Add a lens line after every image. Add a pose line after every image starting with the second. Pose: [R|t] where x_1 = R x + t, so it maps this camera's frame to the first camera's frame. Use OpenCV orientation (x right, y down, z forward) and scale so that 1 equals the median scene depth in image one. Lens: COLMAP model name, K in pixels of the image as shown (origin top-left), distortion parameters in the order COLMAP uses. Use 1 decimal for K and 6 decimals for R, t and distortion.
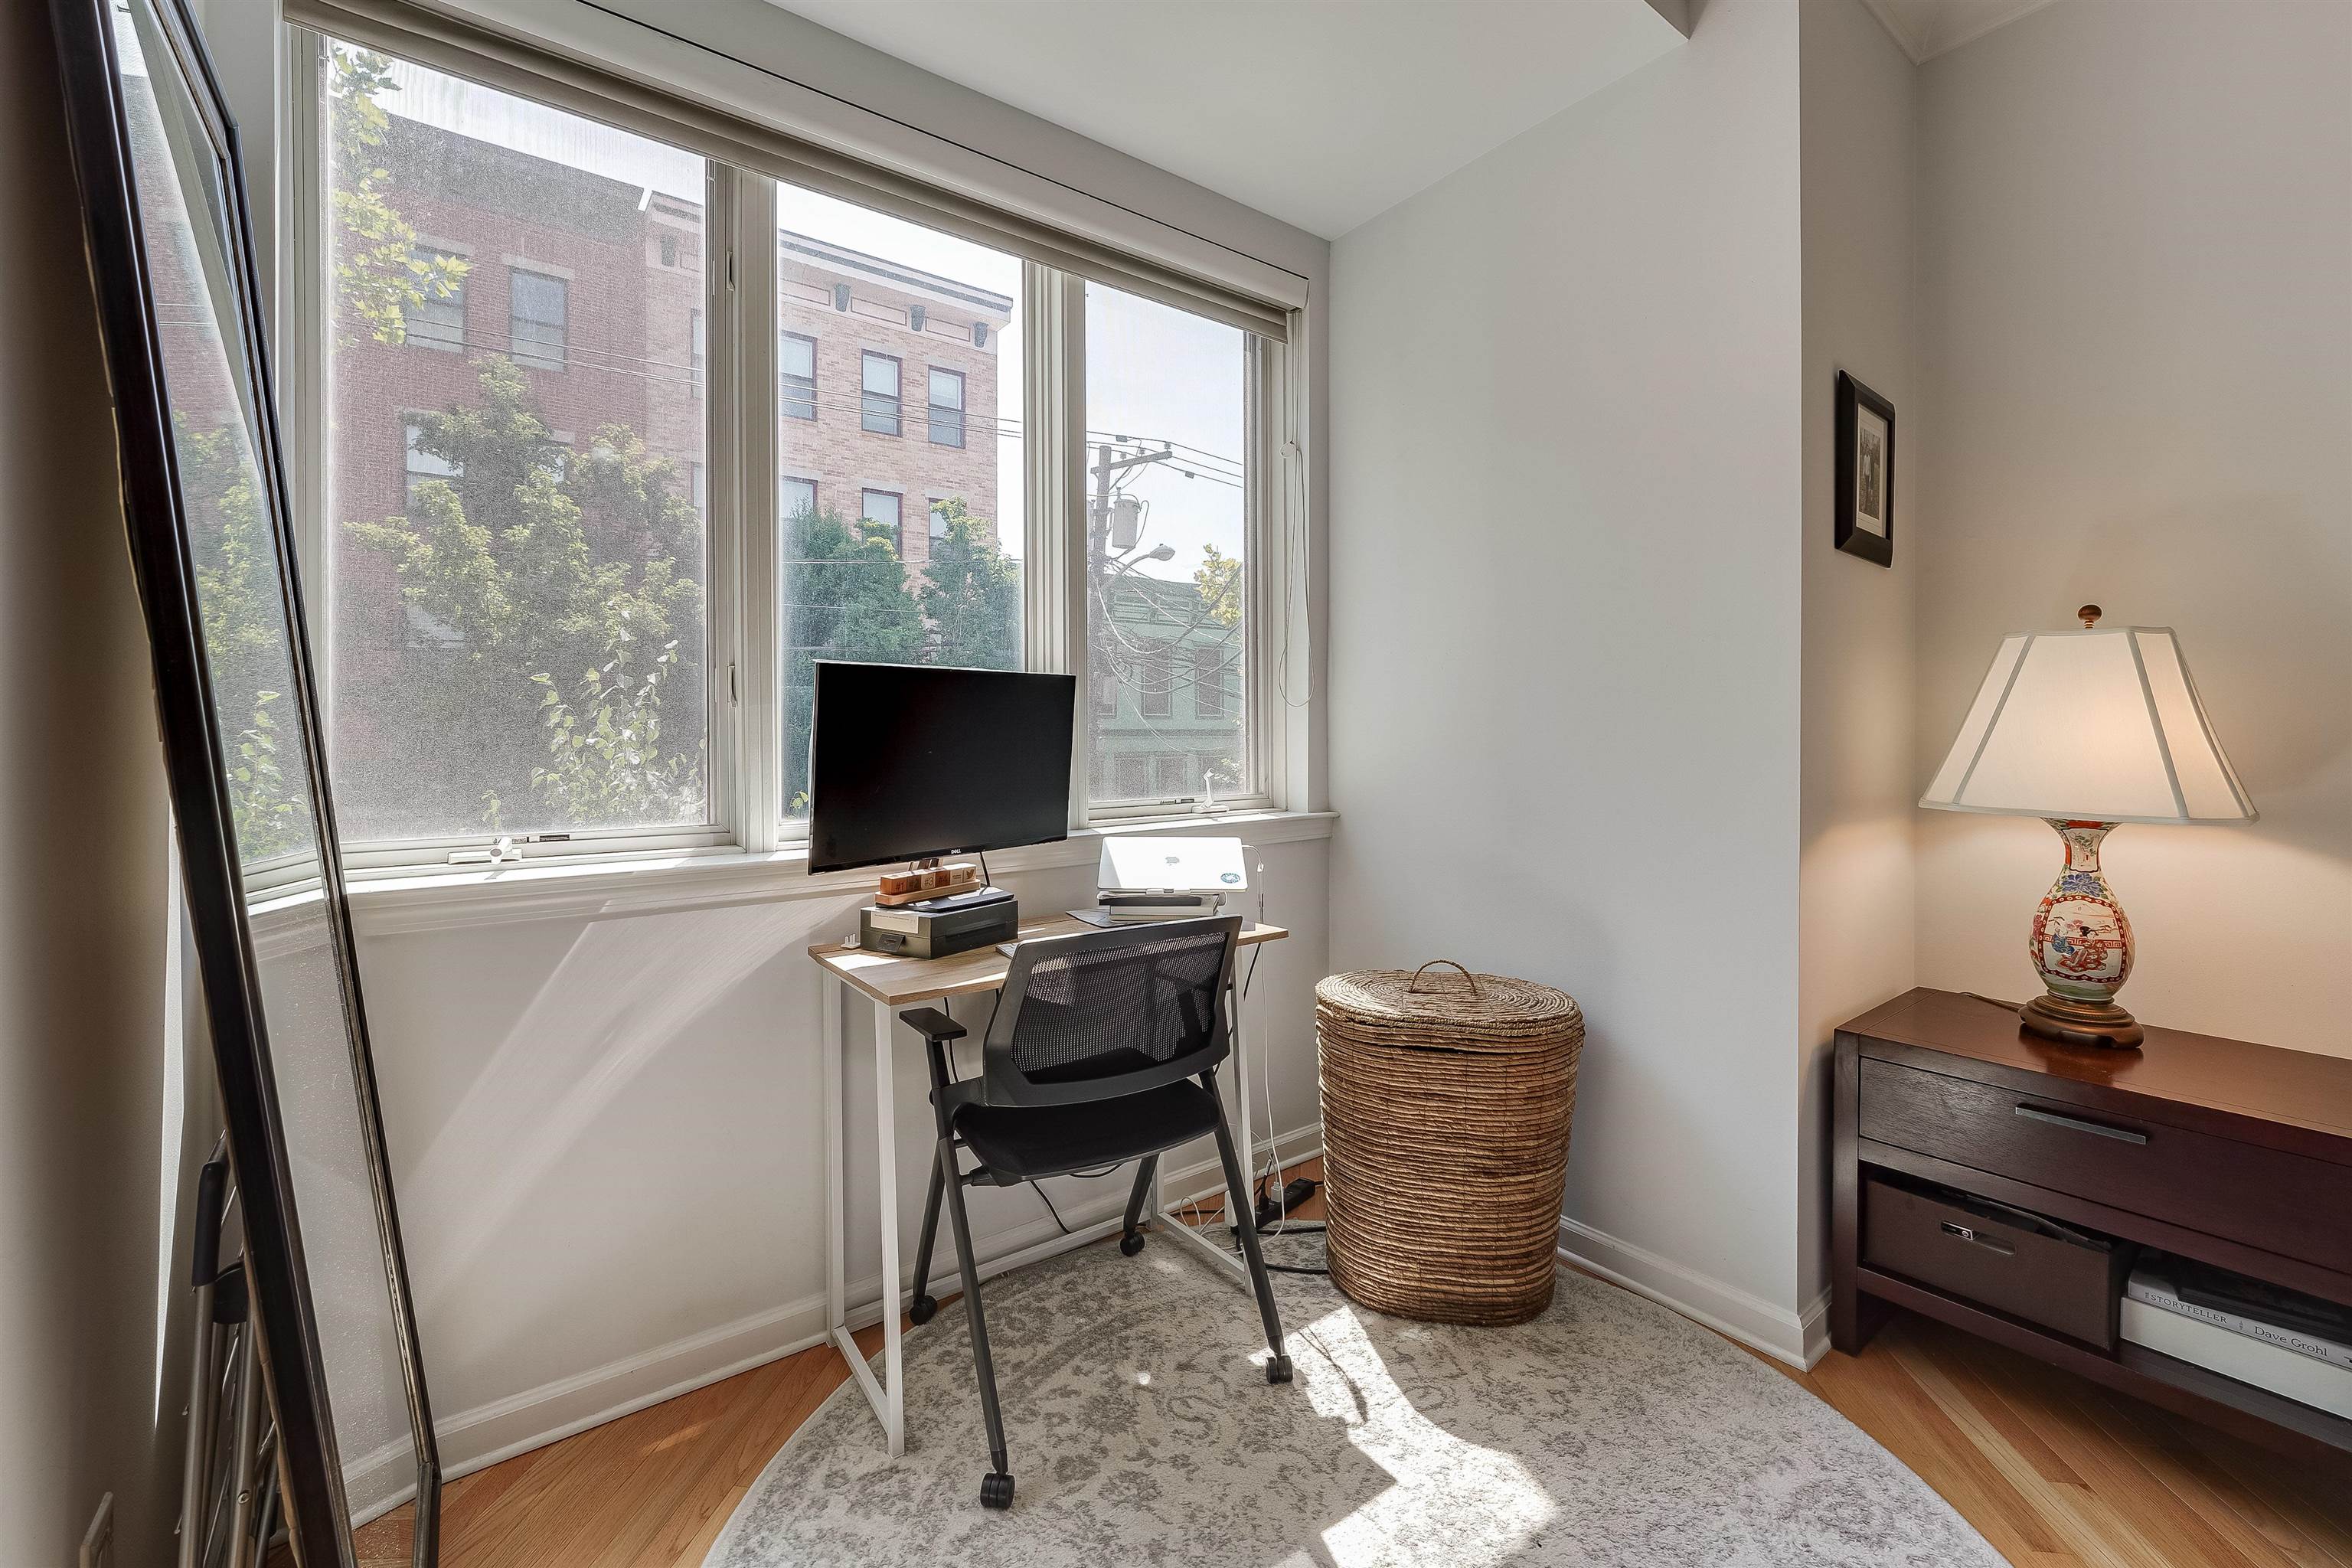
lens RADIAL K [[965.3, 0, 1174.8], [0, 965.3, 749.8], [0, 0, 1]] dist [-0.007823, -0.000104]
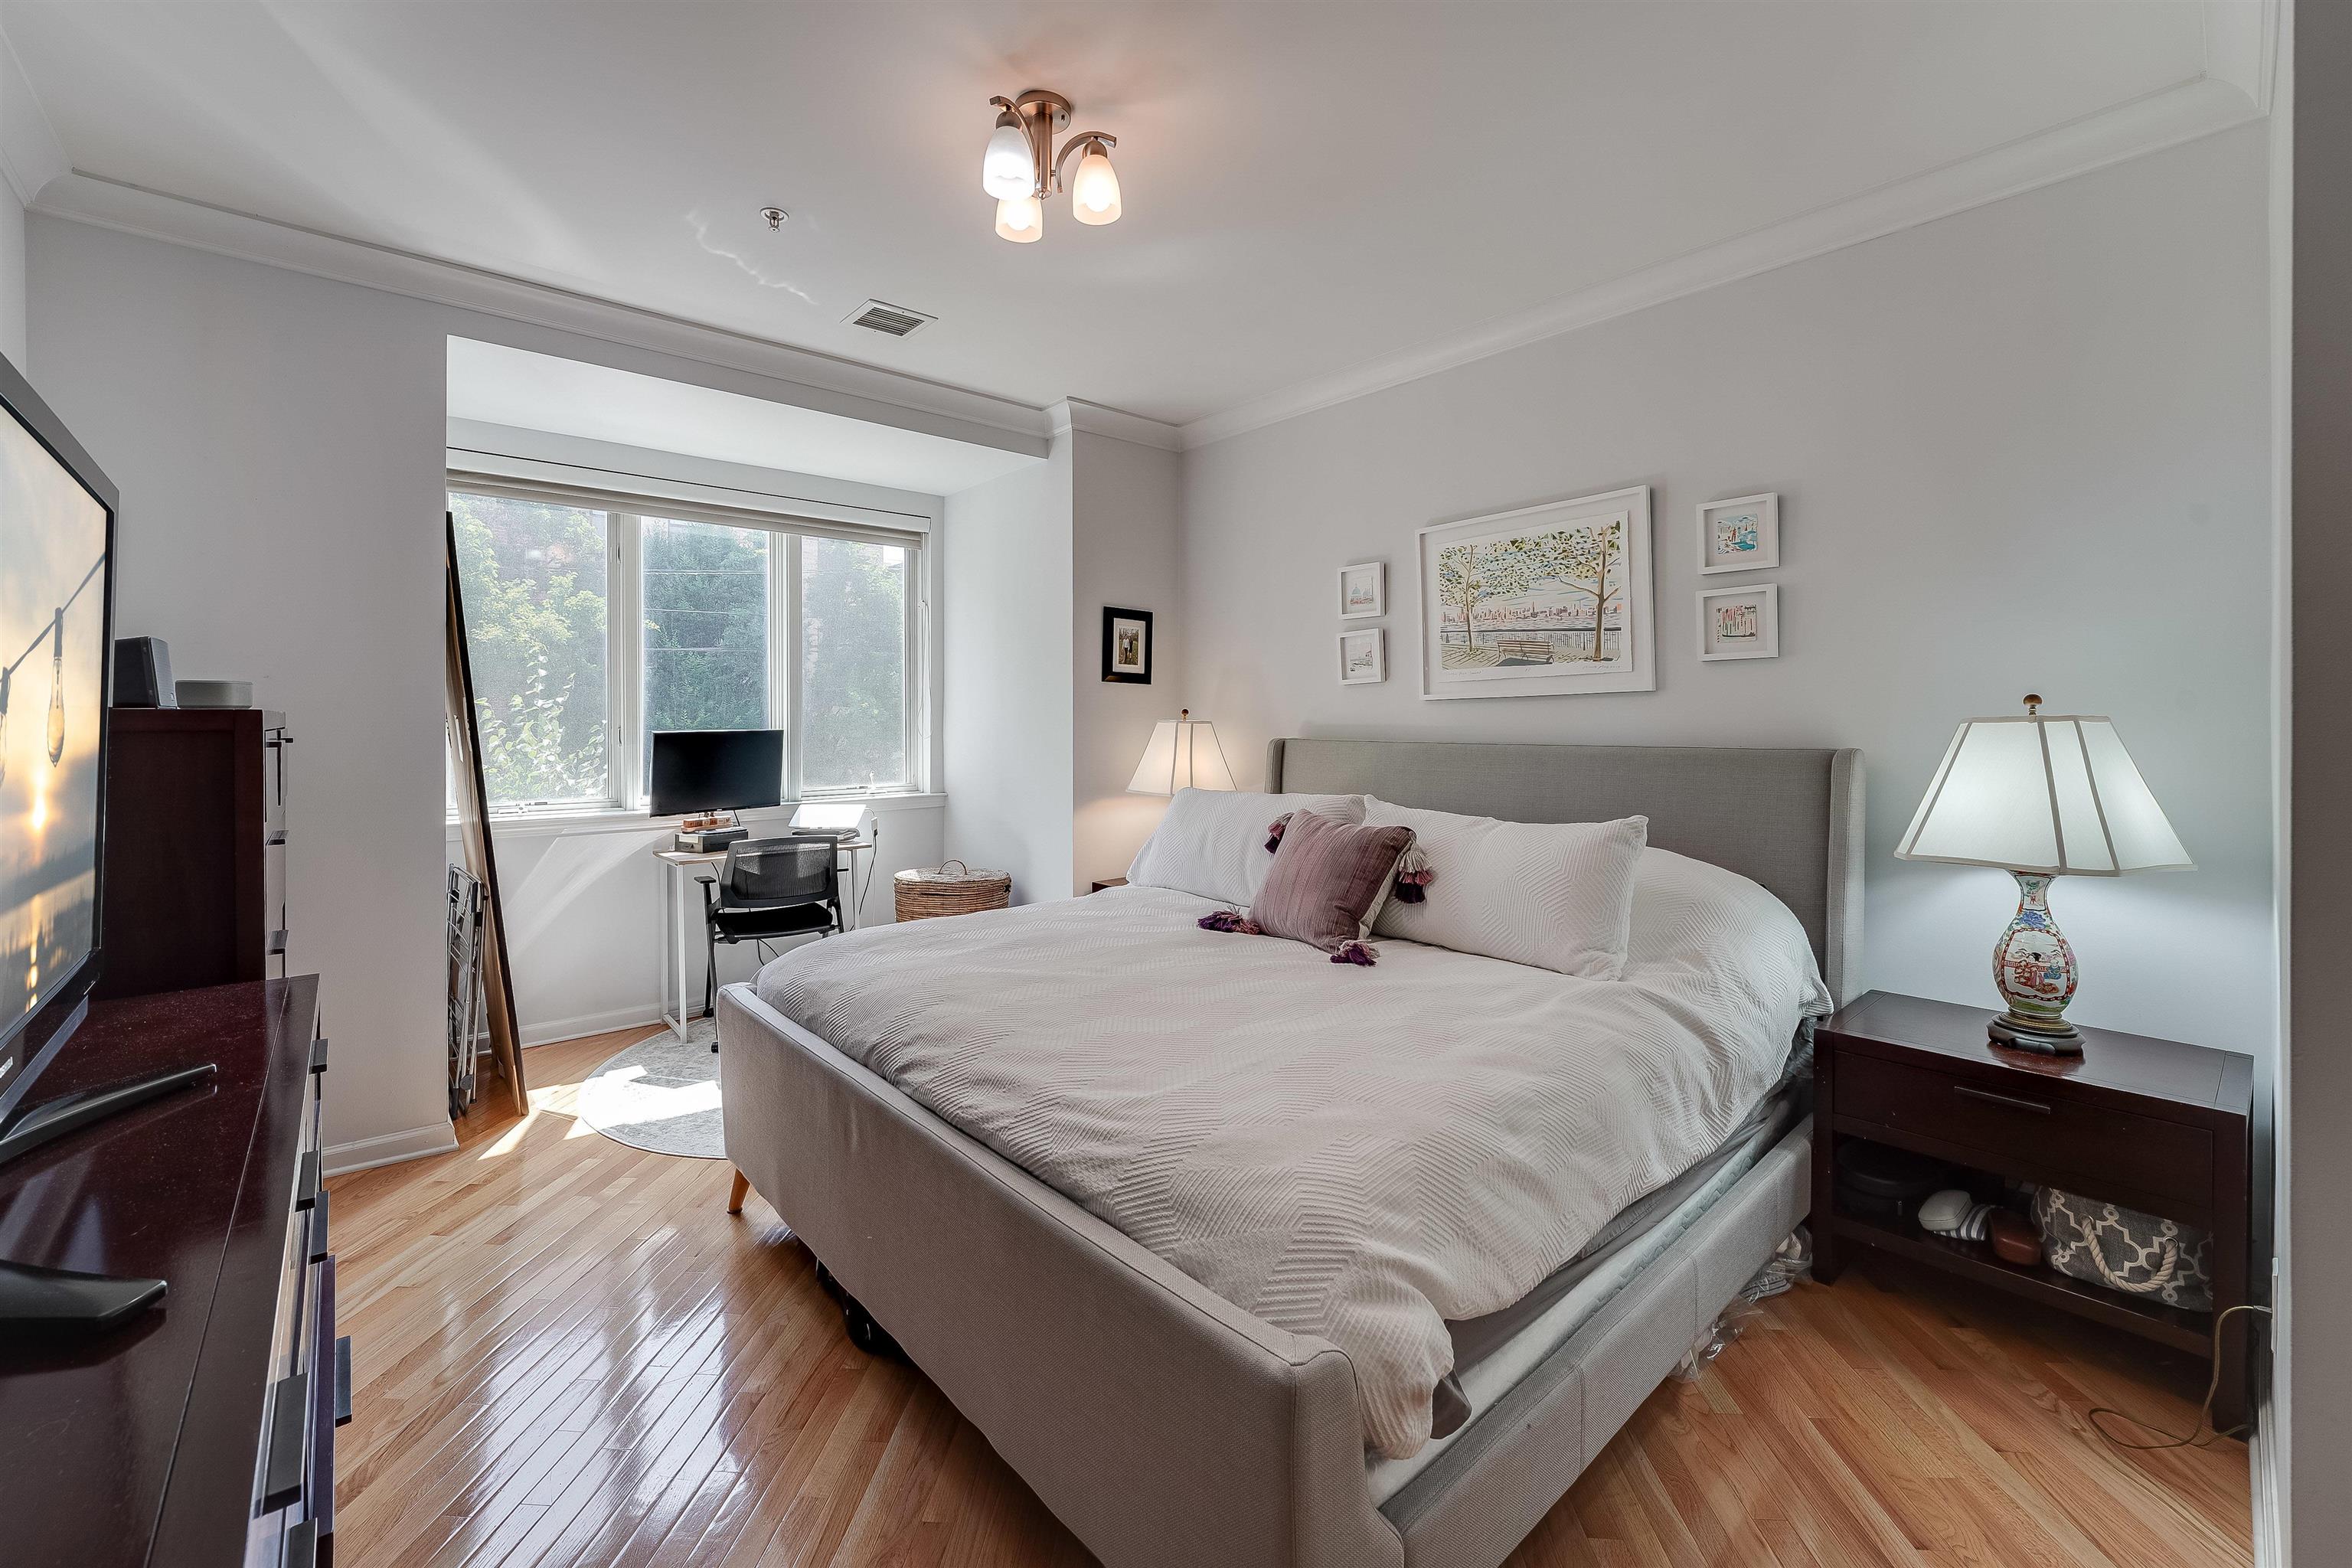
lens RADIAL K [[968.0, 0, 1178.8], [0, 968.0, 735.7], [0, 0, 1]] dist [-0.011048, 0.003758]
pose [[0.996500, 0.000071, 0.083597, 0.705744], [-0.000138, 1.000000, 0.000795, -0.076652], [-0.083597, -0.000804, 0.996499, -1.457330]]
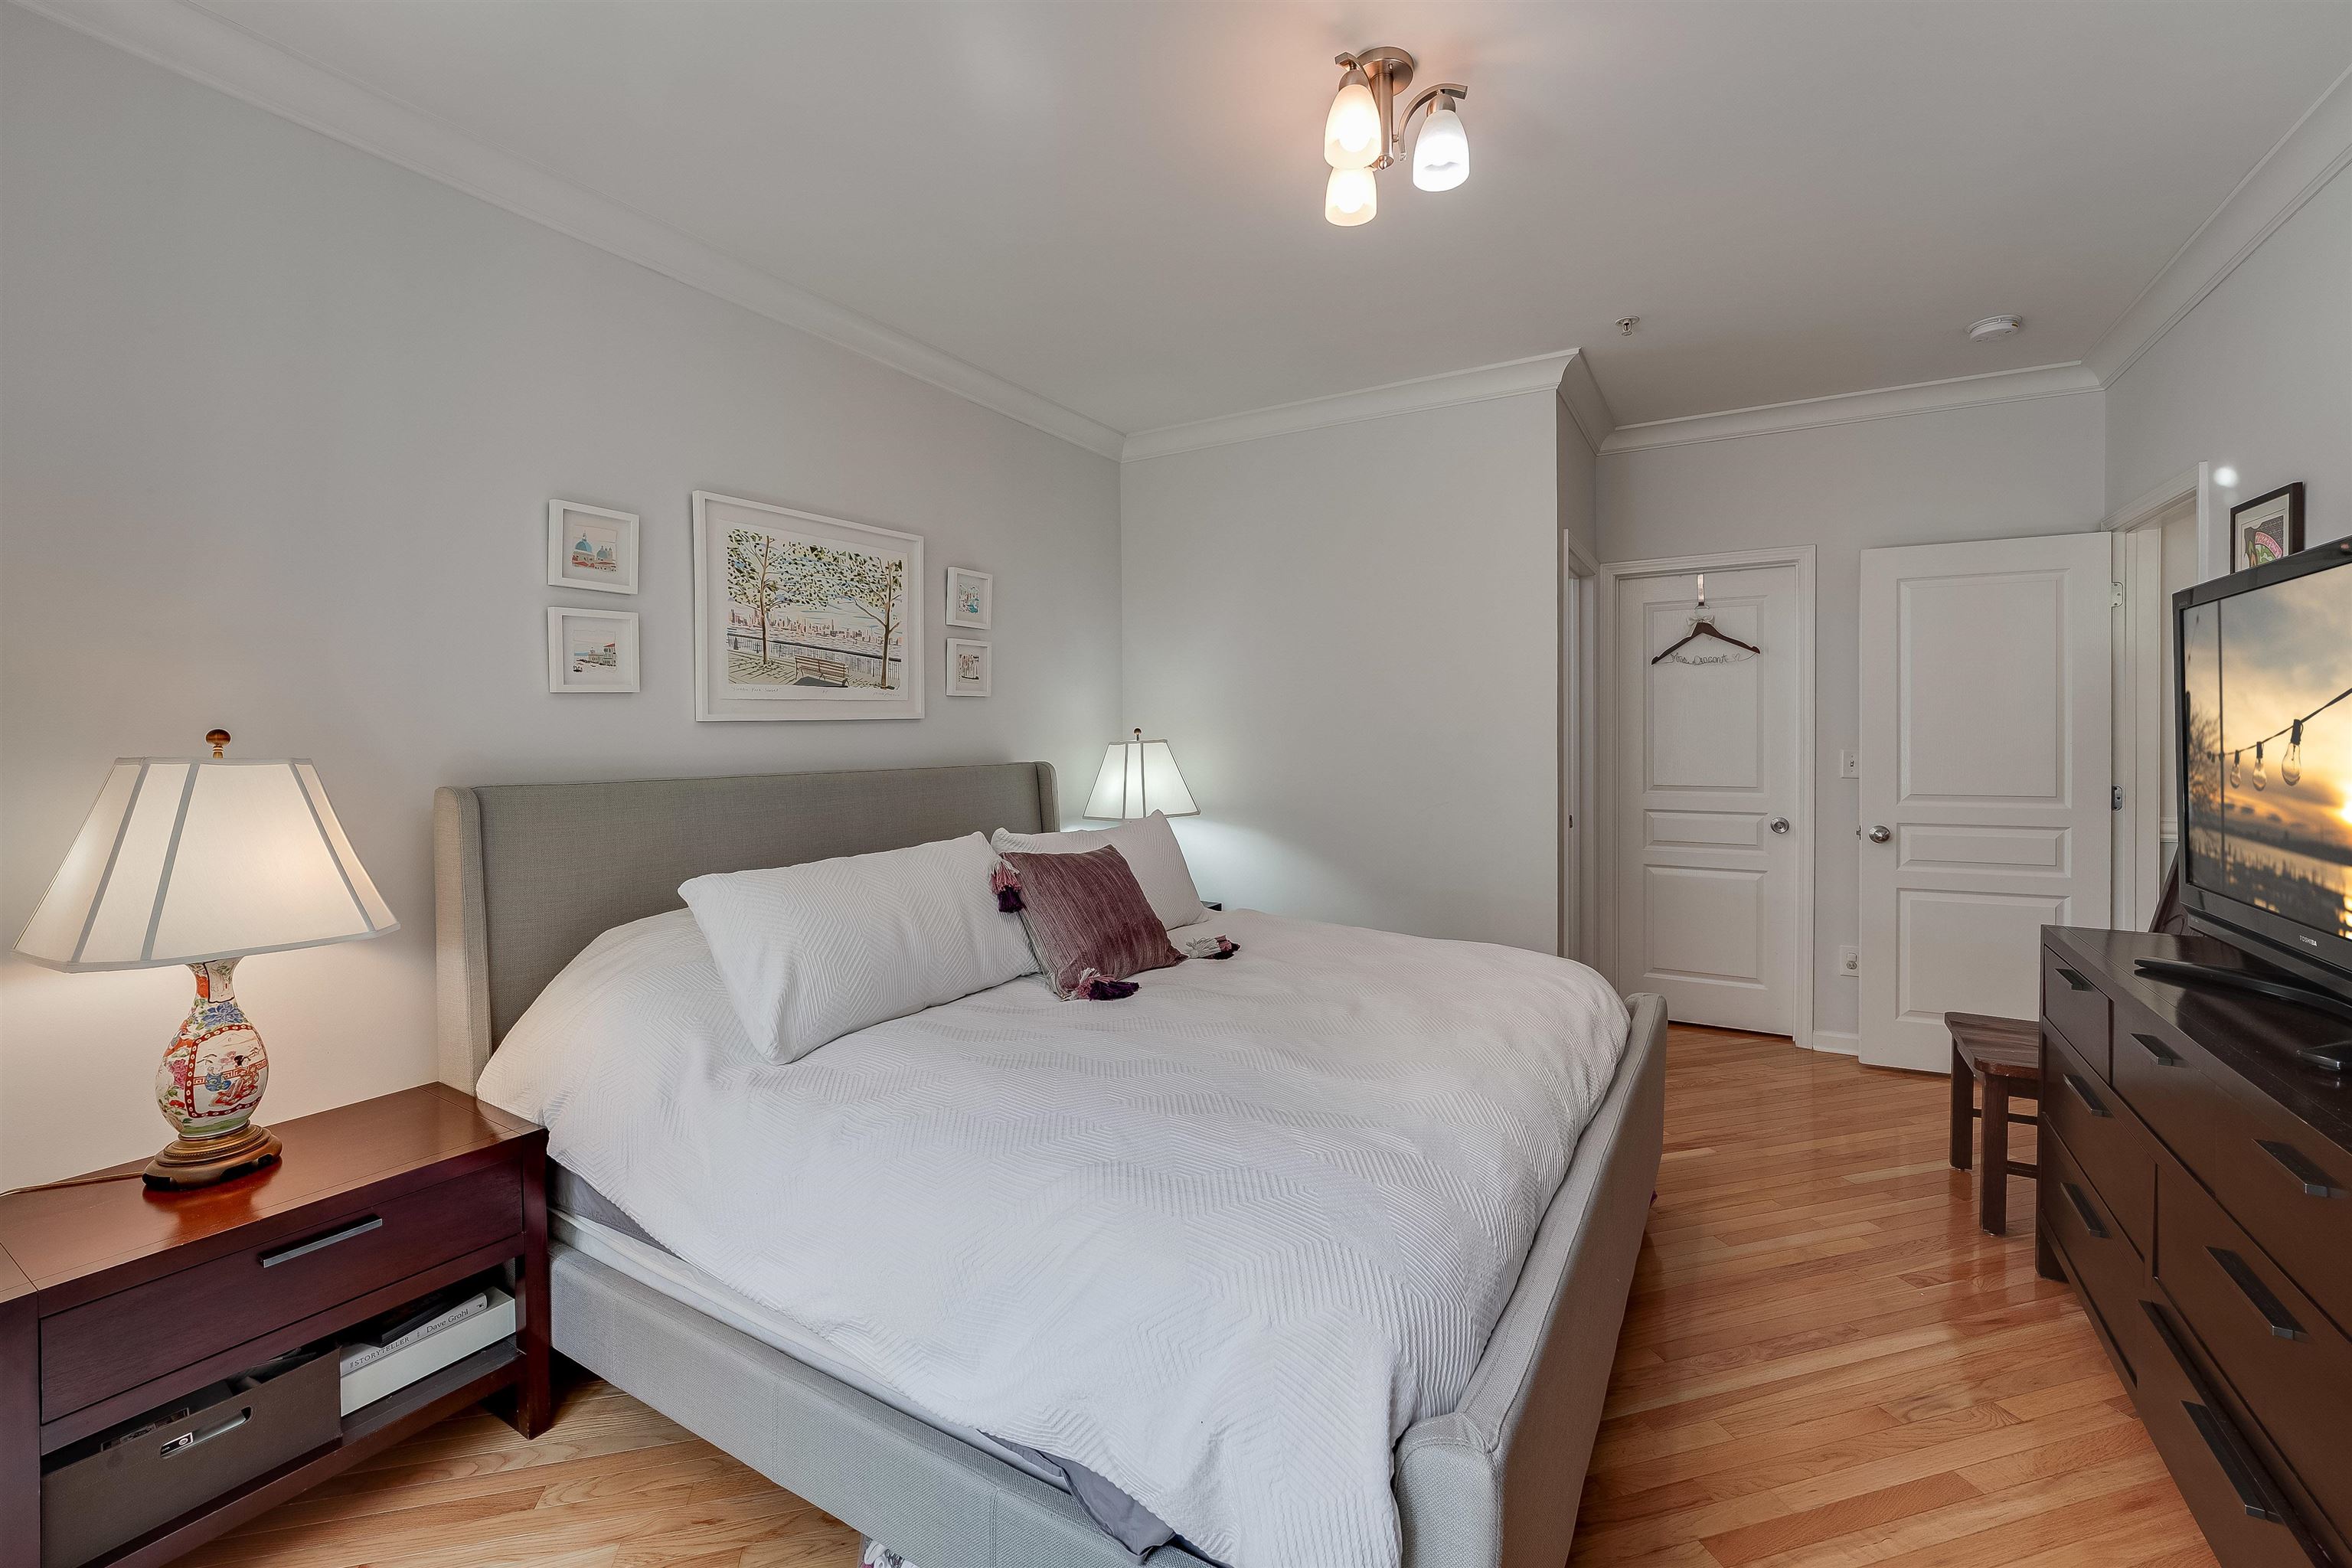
lens RADIAL K [[1002.3, 0, 1117.7], [0, 1002.3, 749.5], [0, 0, 1]] dist [-0.000673, -0.000084]
pose [[-0.346336, -0.010096, 0.938056, -0.304776], [0.019586, 0.999646, 0.017991, -0.120317], [-0.937906, 0.024604, -0.346016, 0.437795]]
